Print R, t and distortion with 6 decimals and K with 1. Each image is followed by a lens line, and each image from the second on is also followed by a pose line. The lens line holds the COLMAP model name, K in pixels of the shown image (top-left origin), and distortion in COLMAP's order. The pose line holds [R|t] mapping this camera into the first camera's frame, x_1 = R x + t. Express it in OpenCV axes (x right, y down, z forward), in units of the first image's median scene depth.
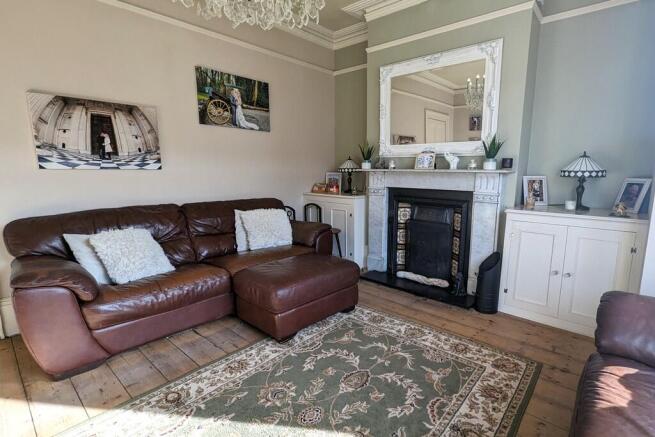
lens RADIAL K [[345.1, 0, 327.2], [0, 345.1, 223.5], [0, 0, 1]] dist [0.001683, 0.000077]
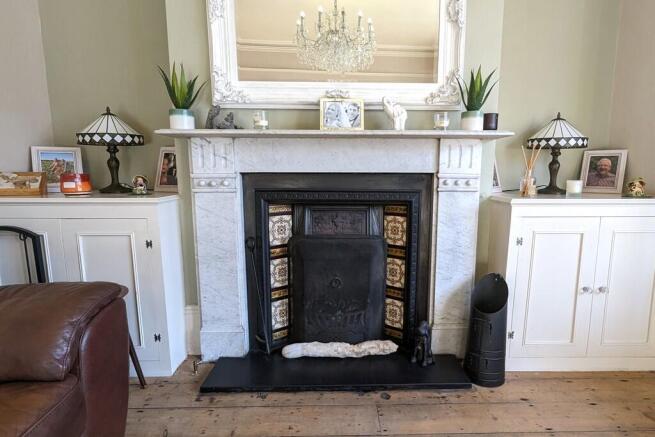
lens RADIAL K [[345.1, 0, 327.2], [0, 345.1, 223.5], [0, 0, 1]] dist [0.001683, 0.000077]
pose [[0.679554, -0.098359, 0.727002, -0.090154], [0.115182, 0.992986, 0.026680, -0.038782], [-0.724527, 0.065607, 0.686117, 0.626703]]
